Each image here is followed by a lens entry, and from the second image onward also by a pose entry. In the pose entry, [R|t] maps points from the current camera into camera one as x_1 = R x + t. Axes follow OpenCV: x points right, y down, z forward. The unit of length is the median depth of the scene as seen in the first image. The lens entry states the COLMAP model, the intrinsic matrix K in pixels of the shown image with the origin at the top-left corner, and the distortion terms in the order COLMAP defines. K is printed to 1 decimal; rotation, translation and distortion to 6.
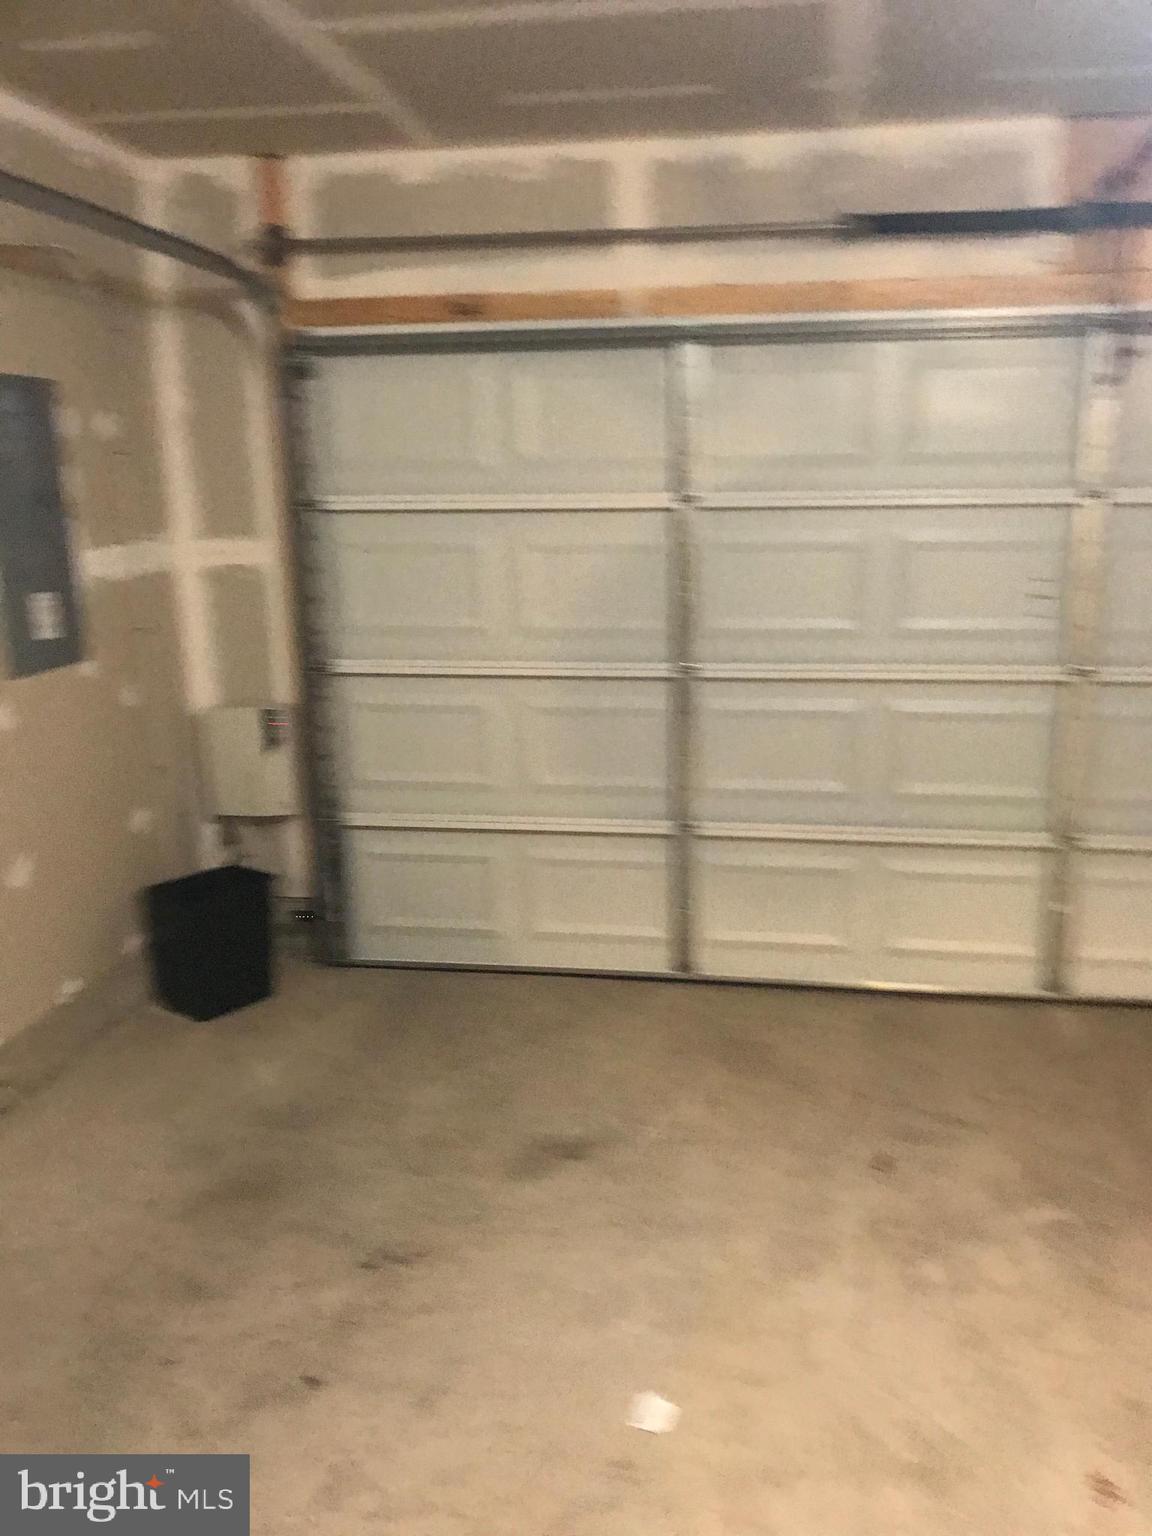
lens RADIAL K [[1101.8, 0, 576.1], [0, 1101.8, 723.4], [0, 0, 1]] dist [0.027846, 0.000389]
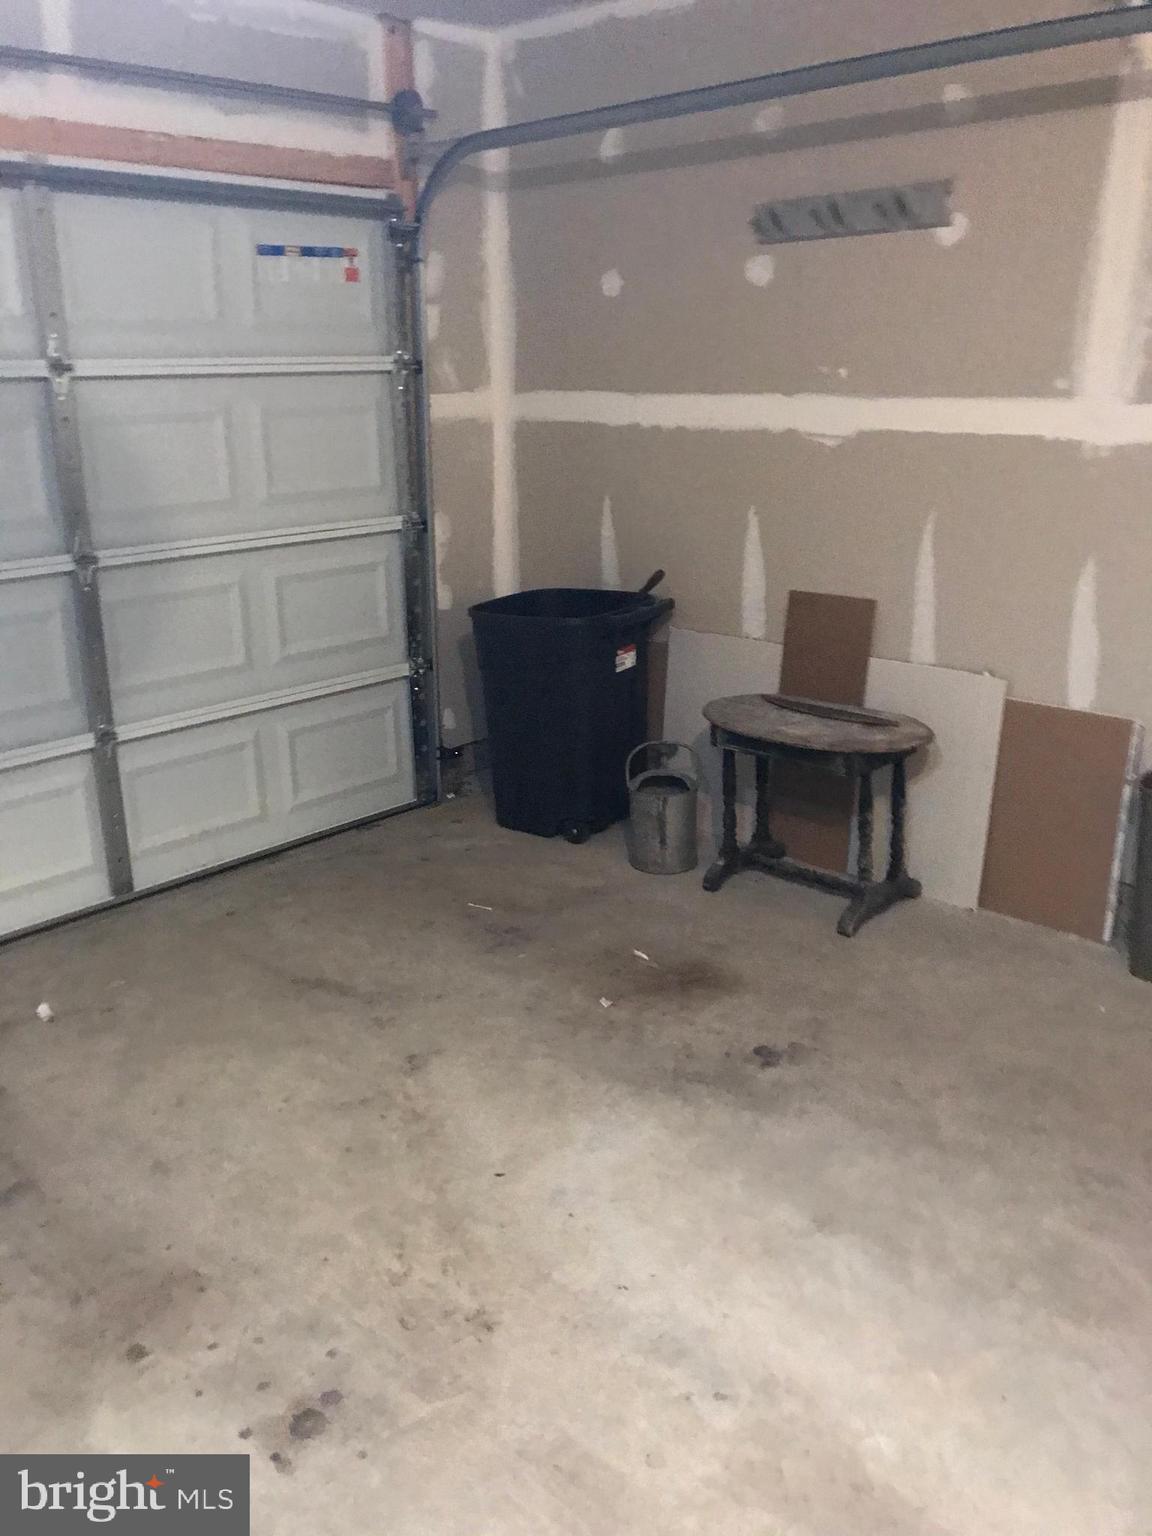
lens RADIAL K [[1262.0, 0, 566.2], [0, 1262.0, 752.9], [0, 0, 1]] dist [-0.005238, -0.004627]
pose [[0.583052, -0.237449, 0.776961, -0.510089], [0.164598, 0.971028, 0.173239, -0.010242], [-0.795587, 0.026879, 0.605243, 0.071636]]
